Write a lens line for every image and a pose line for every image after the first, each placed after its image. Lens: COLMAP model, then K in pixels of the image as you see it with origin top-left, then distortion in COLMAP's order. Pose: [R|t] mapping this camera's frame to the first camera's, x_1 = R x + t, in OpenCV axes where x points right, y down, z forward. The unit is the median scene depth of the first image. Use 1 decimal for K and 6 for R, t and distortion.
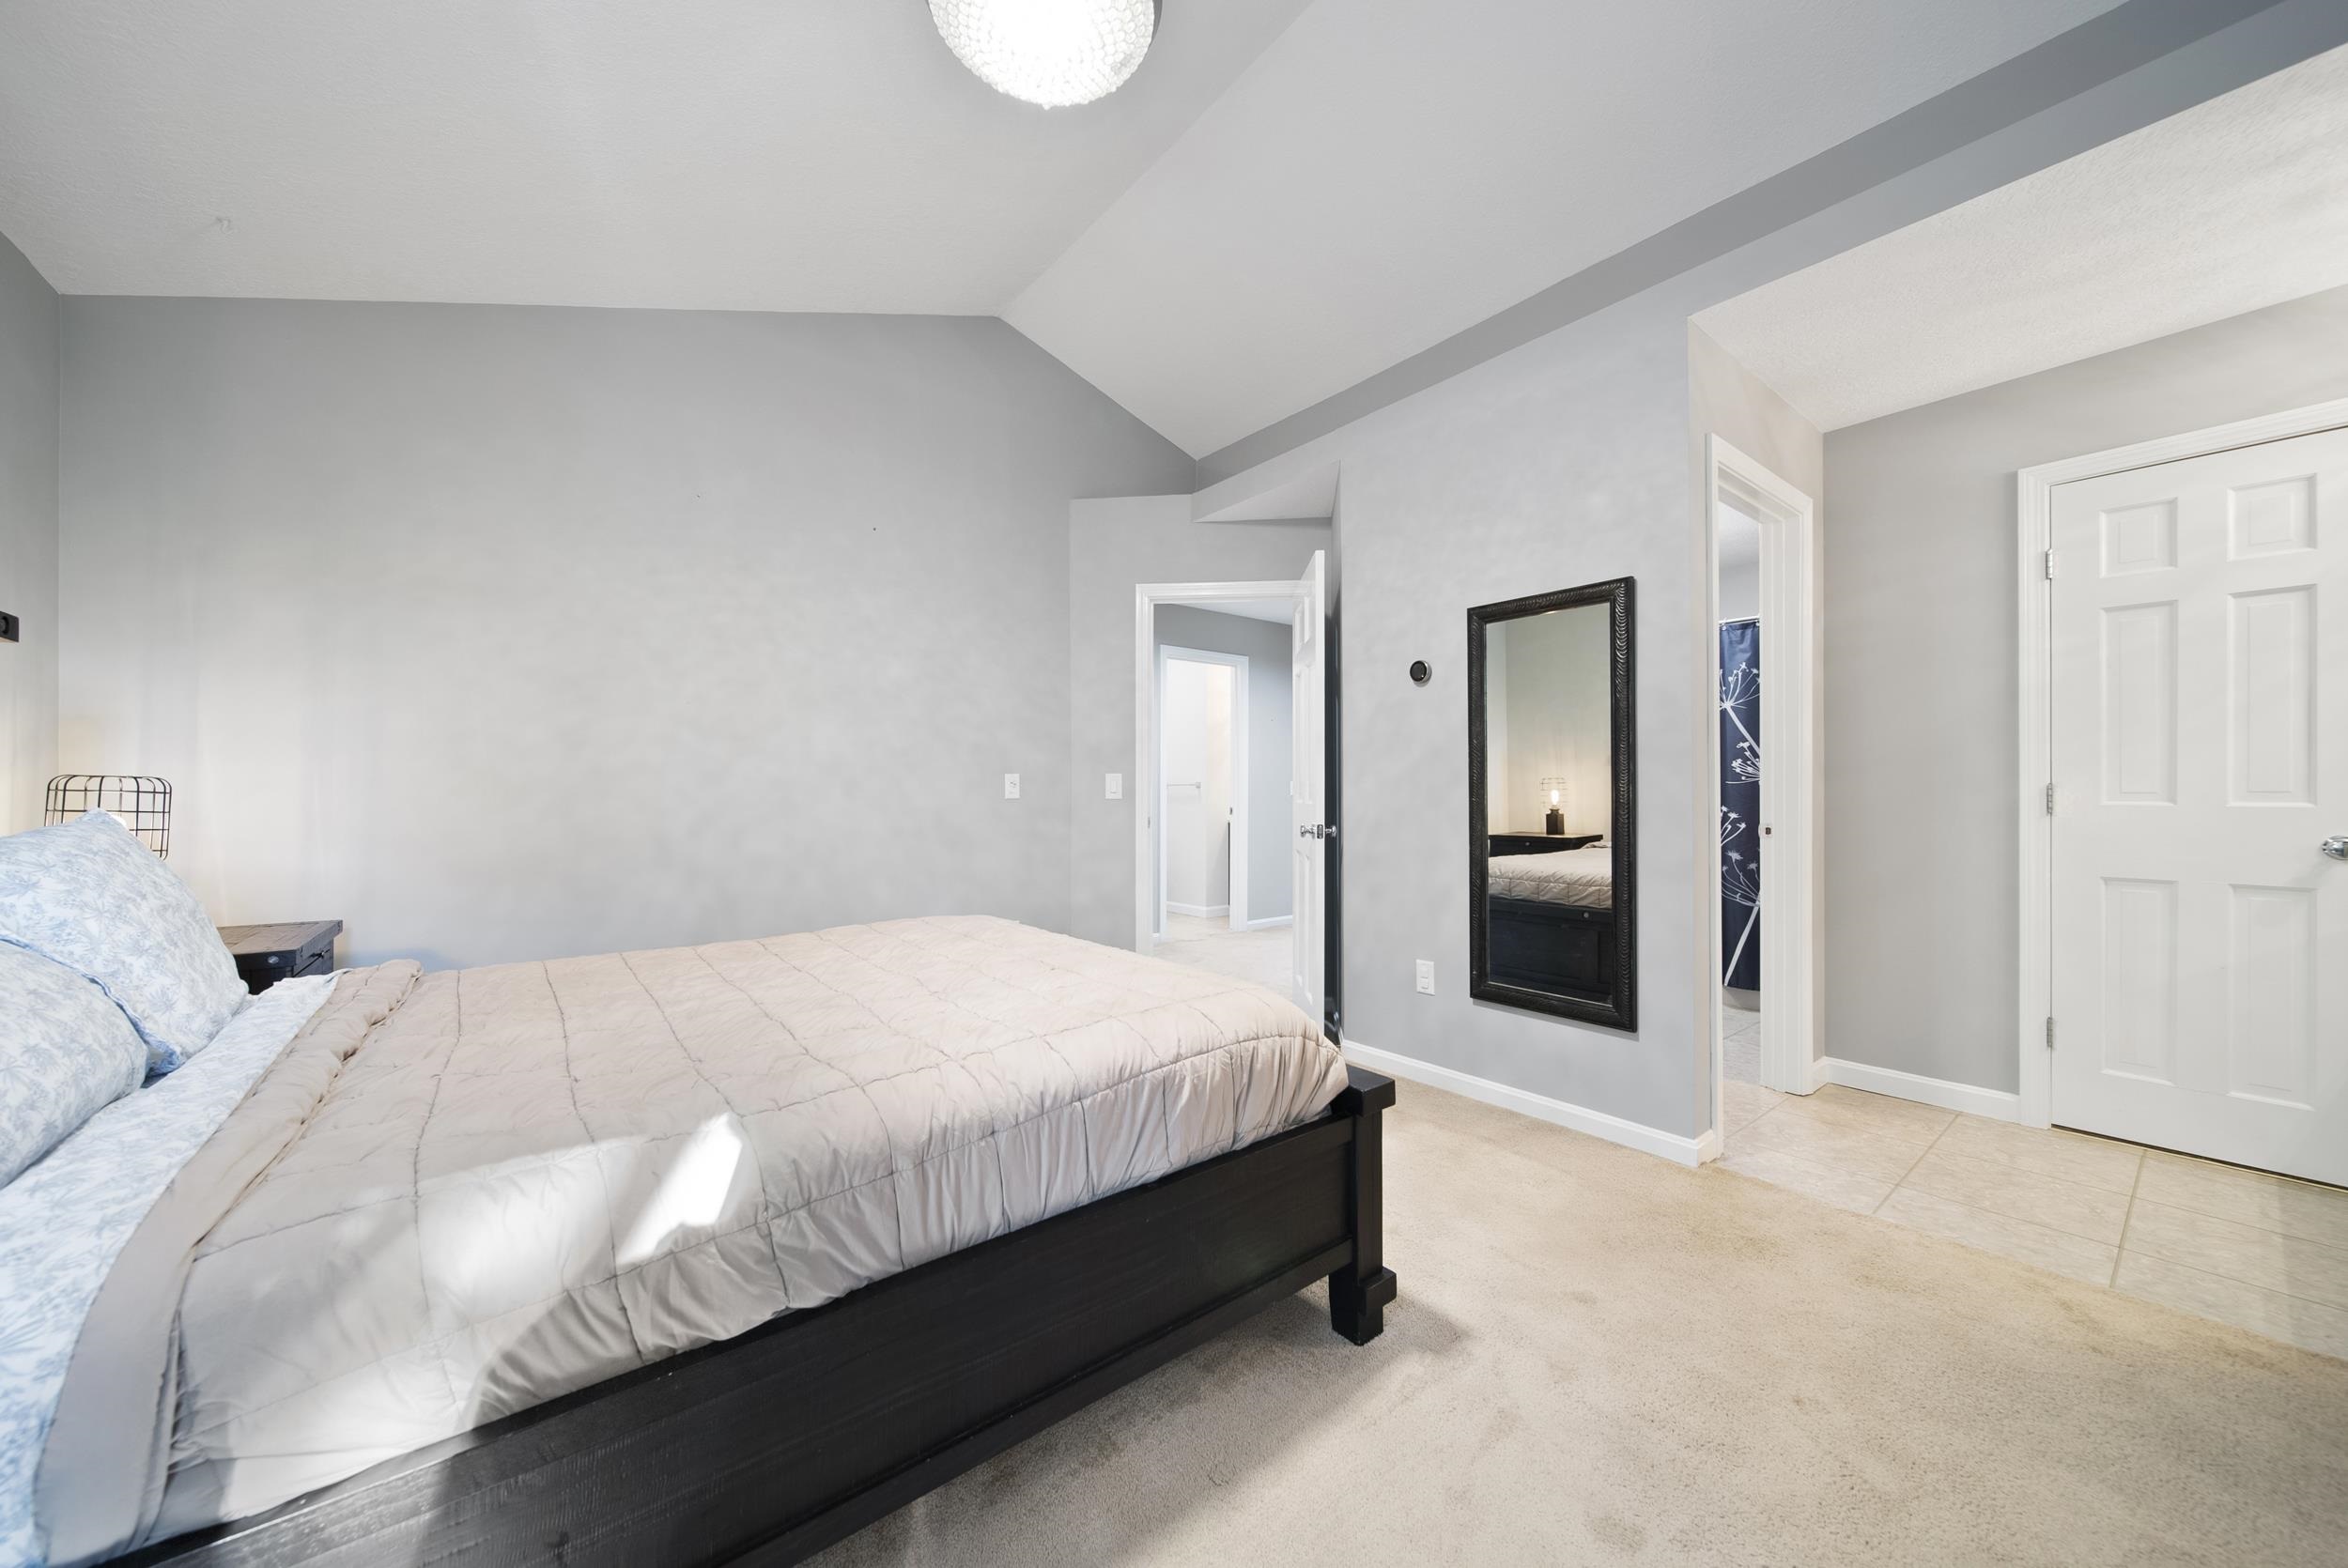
lens RADIAL K [[835.7, 0, 1171.7], [0, 835.7, 787.6], [0, 0, 1]] dist [-0.001429, -0.000488]
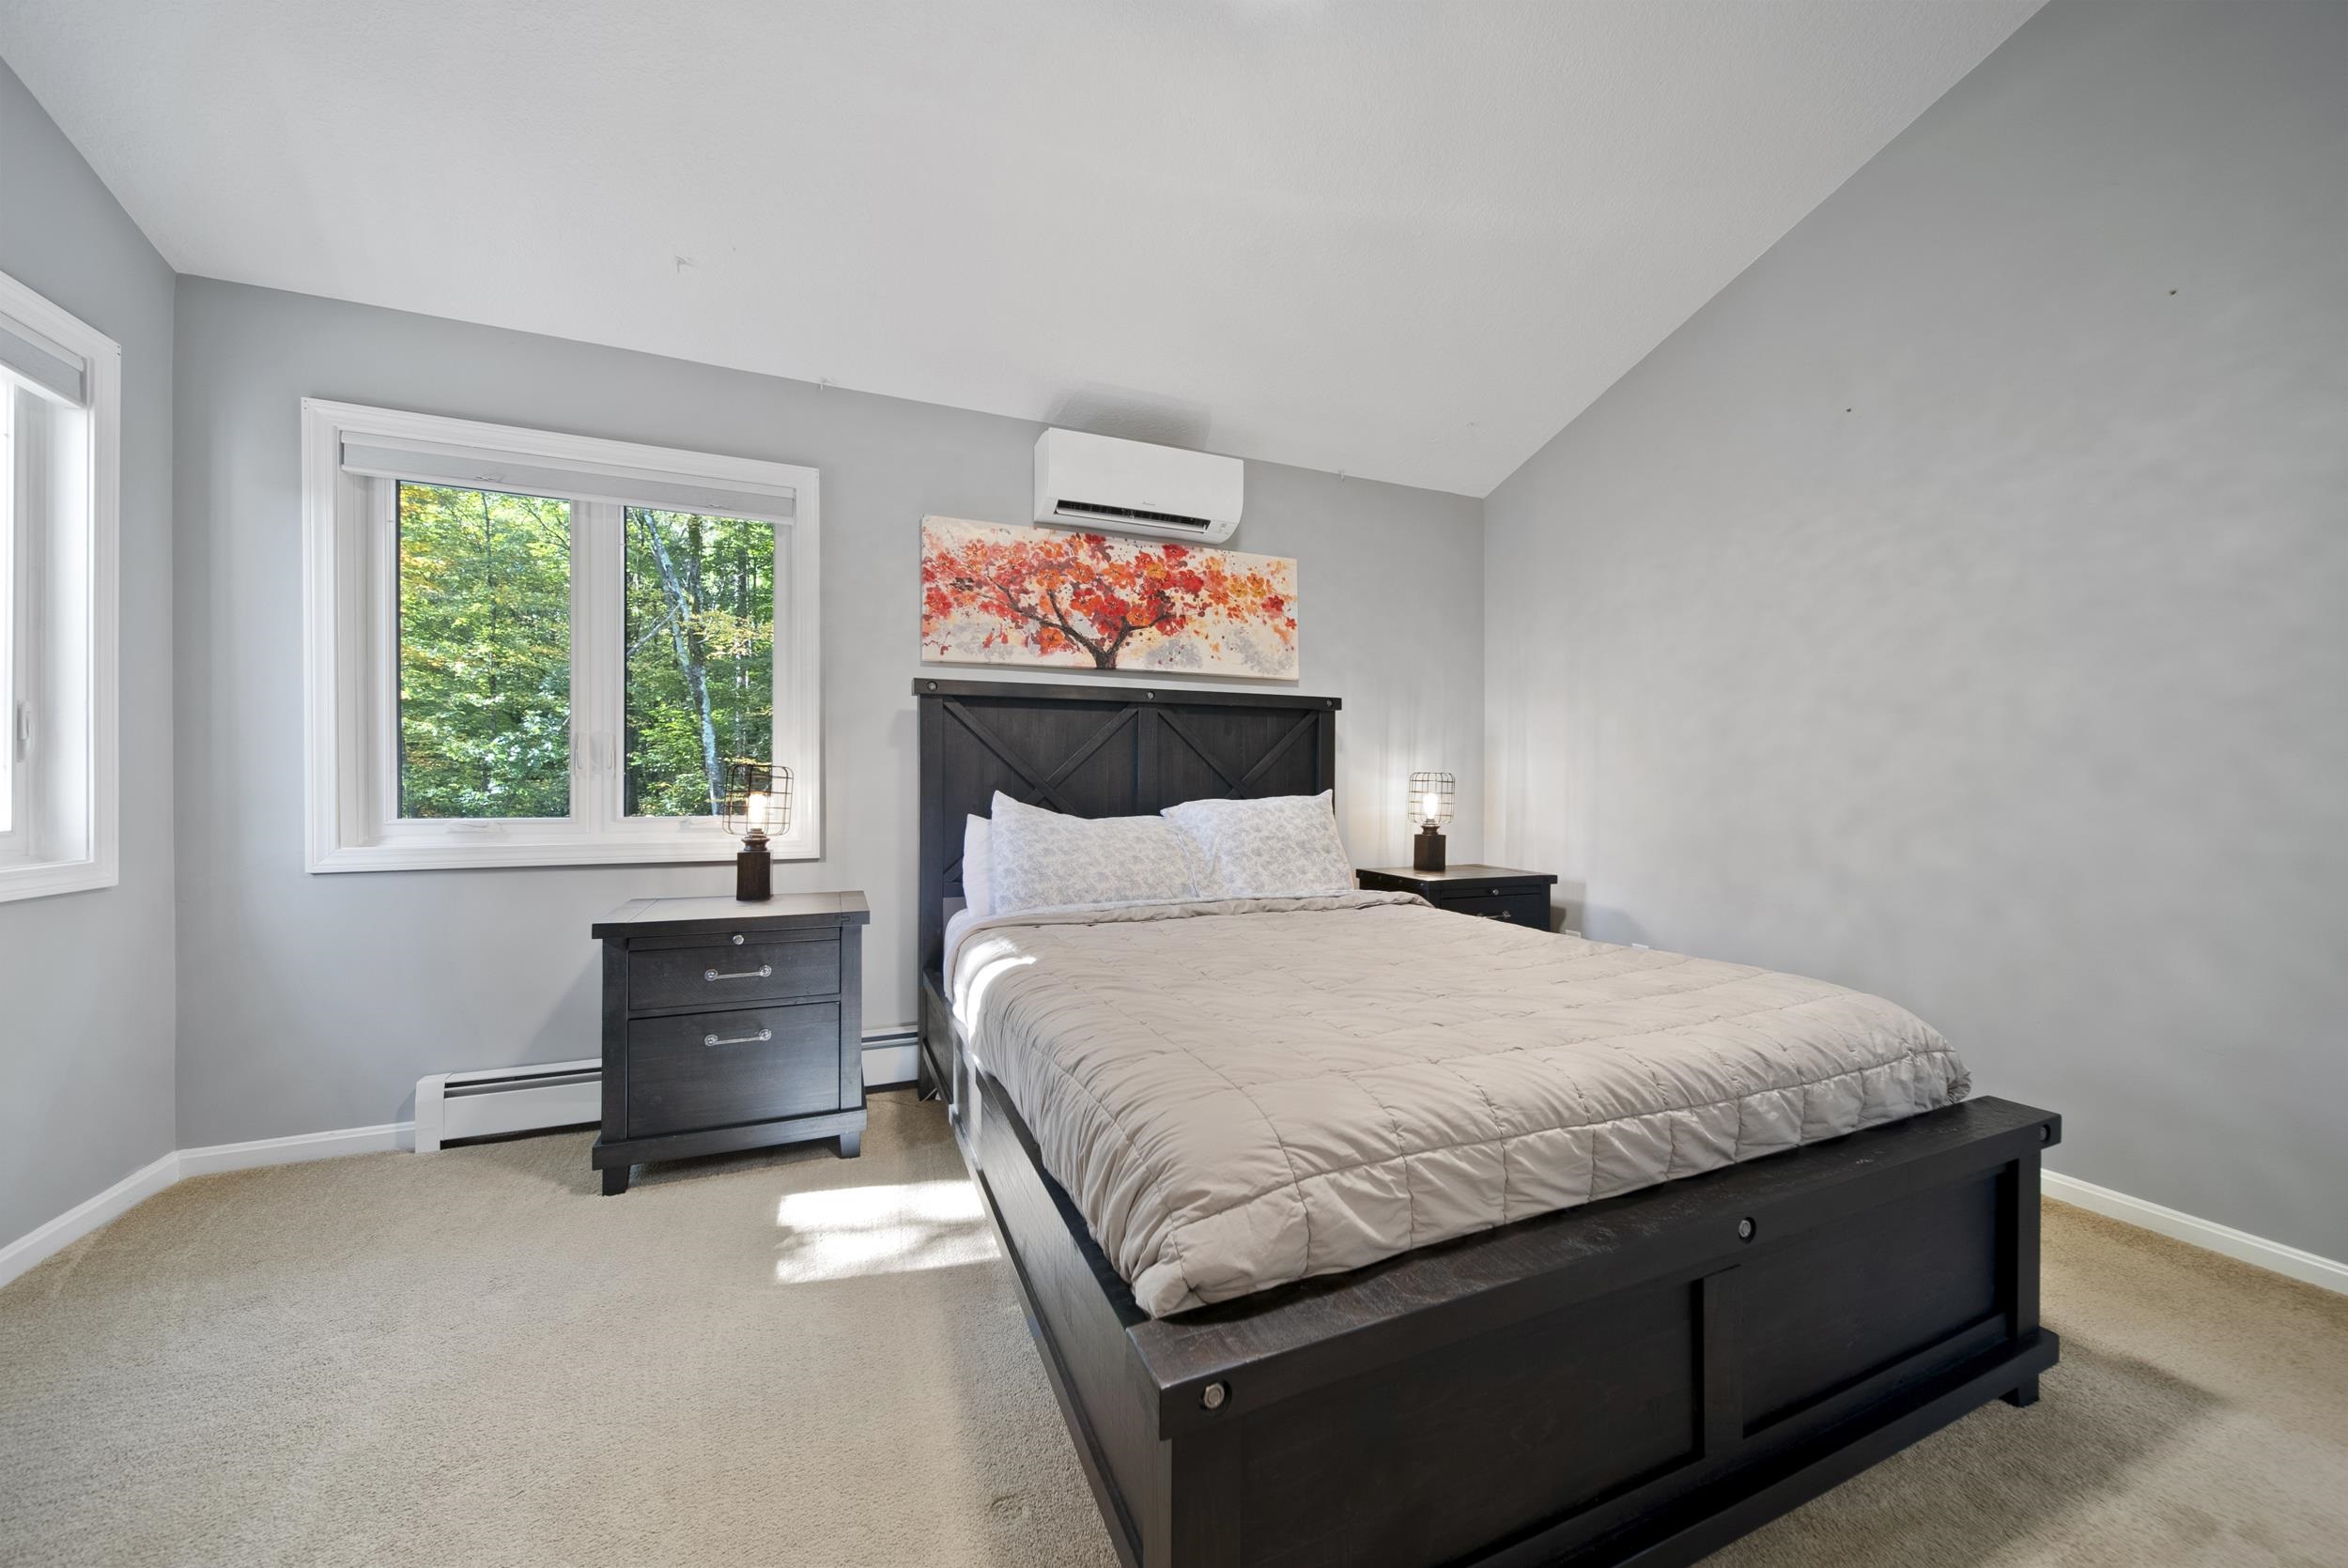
lens RADIAL K [[832.8, 0, 1175.4], [0, 832.8, 783.8], [0, 0, 1]] dist [0.000214, -0.002269]
pose [[-0.261521, -0.001284, -0.965197, 0.387233], [0.005557, 0.999981, -0.002836, 0.007348], [0.965182, -0.006105, -0.261508, 0.603083]]
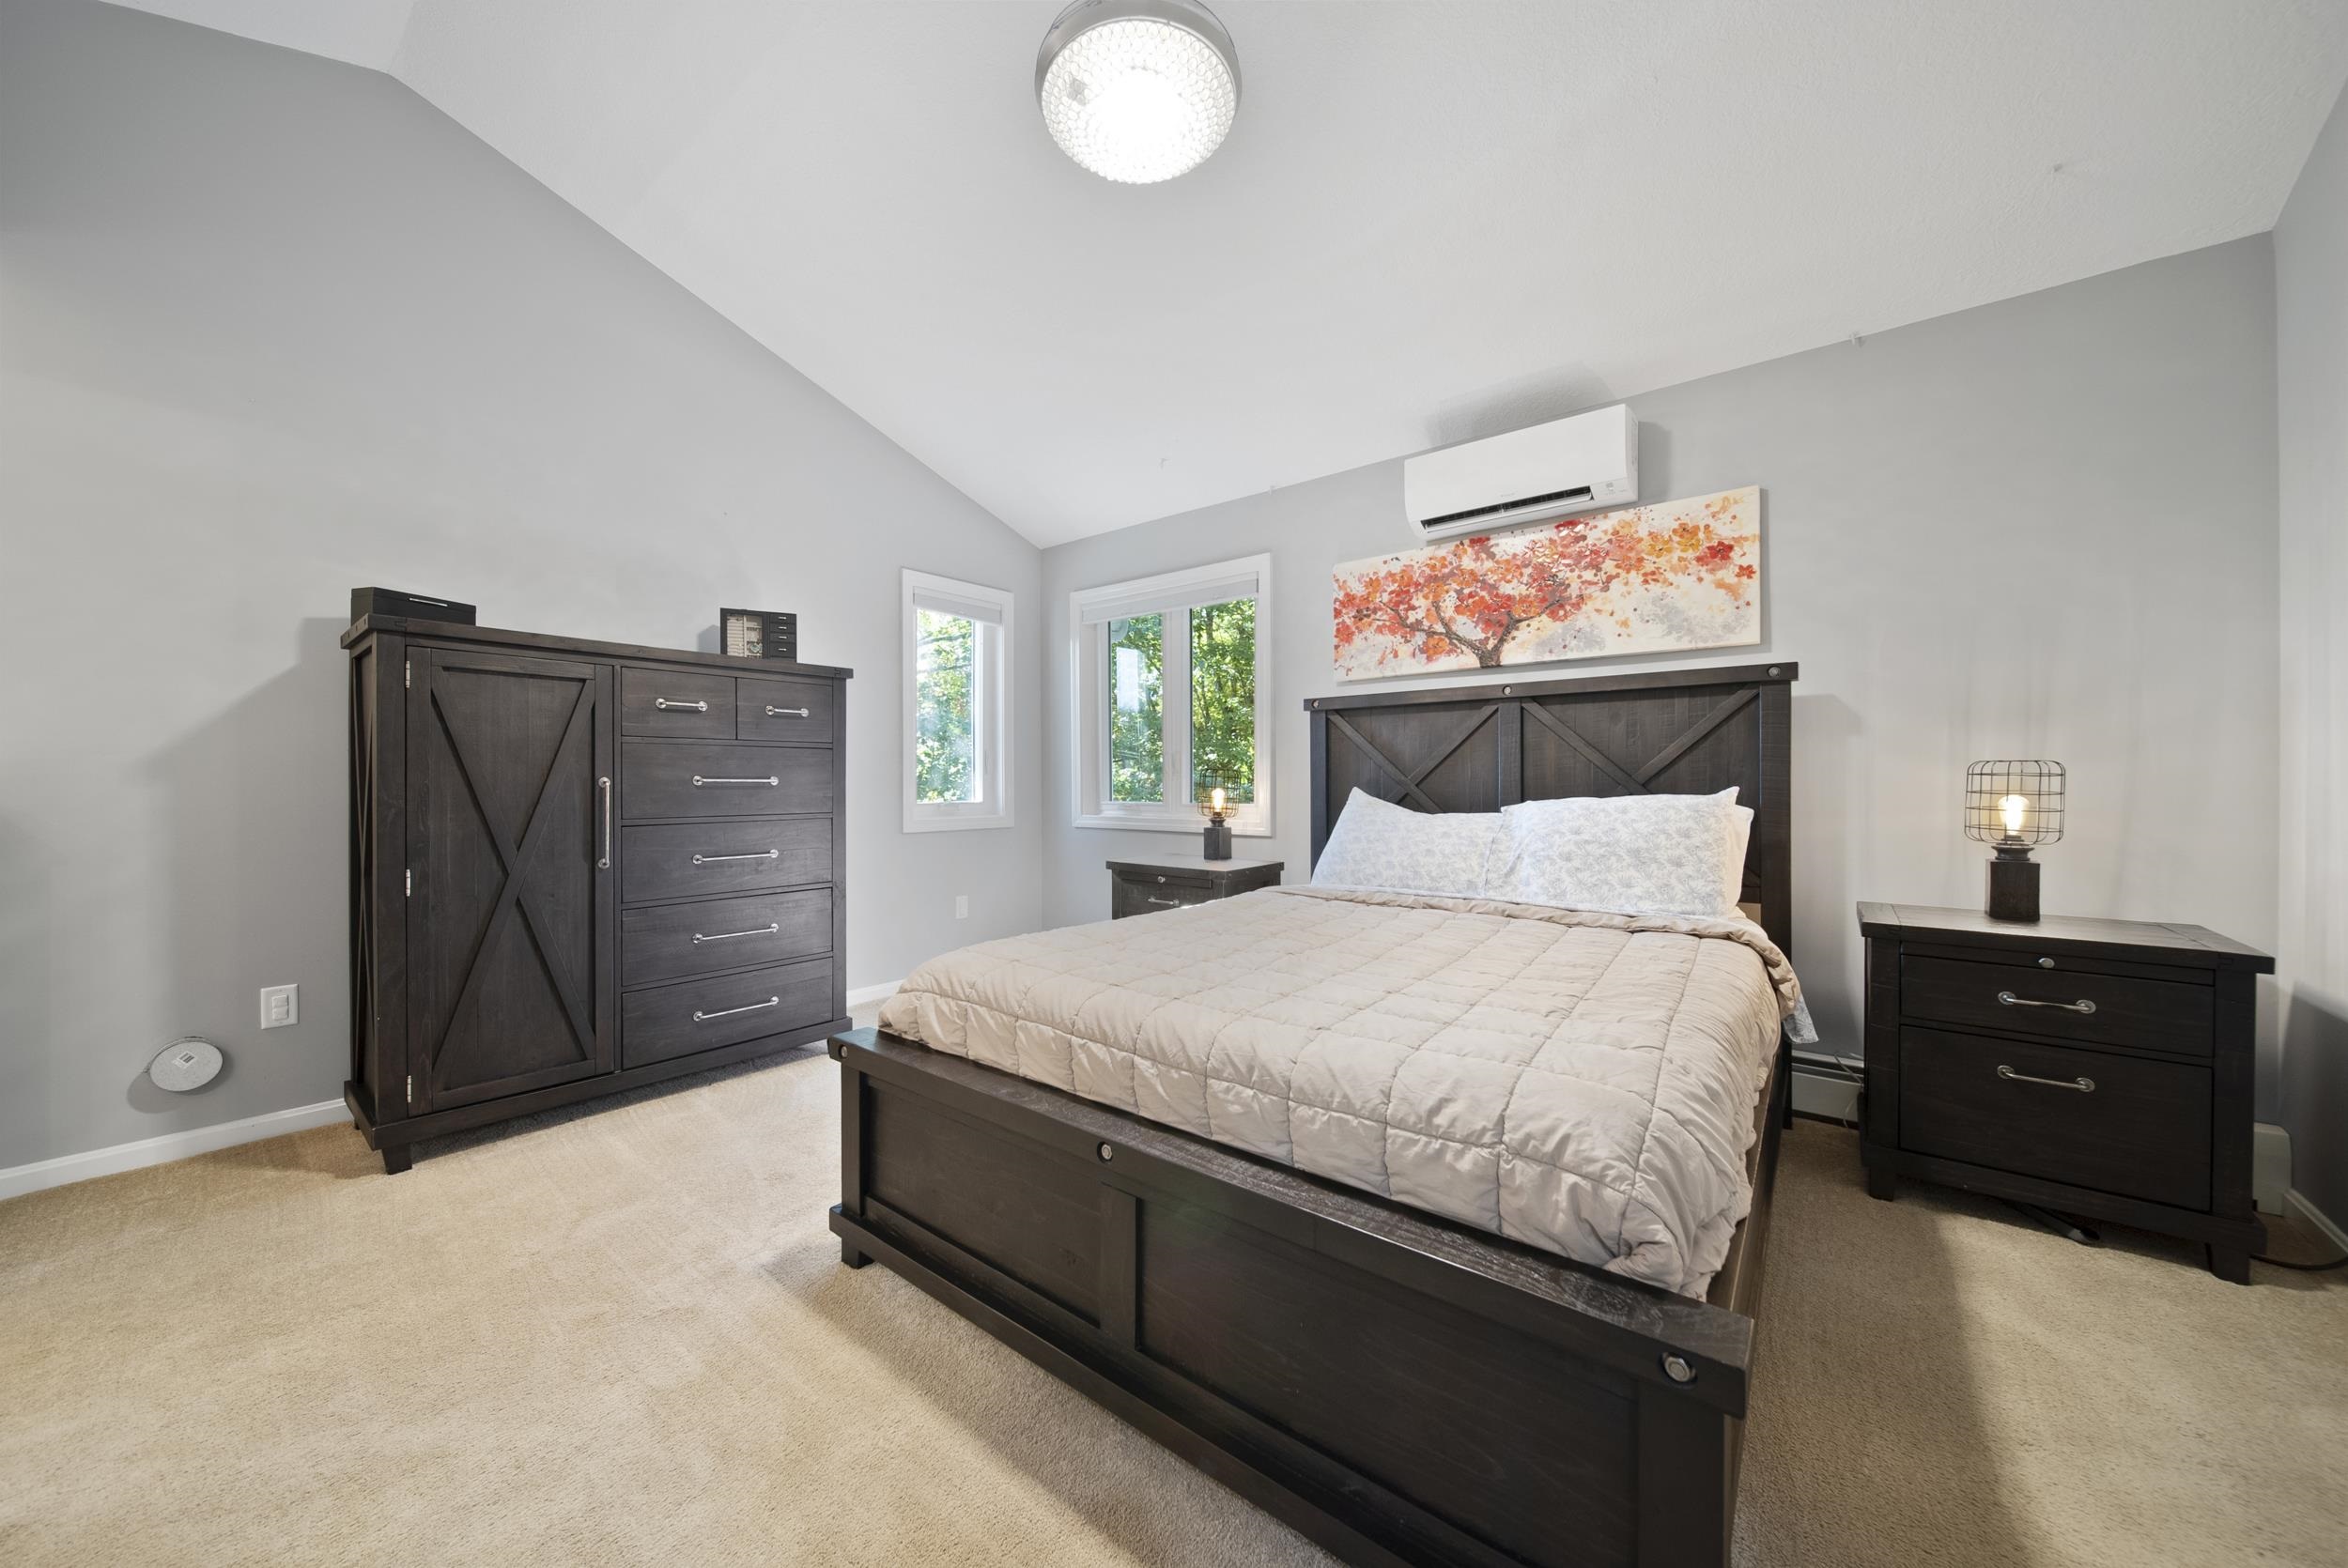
lens RADIAL K [[832.8, 0, 1175.4], [0, 832.8, 783.8], [0, 0, 1]] dist [0.000214, -0.002269]
pose [[-0.973656, -0.001946, -0.228012, 0.033982], [0.000212, 0.999955, -0.009442, 0.016951], [0.228020, -0.009242, -0.973613, 1.169688]]
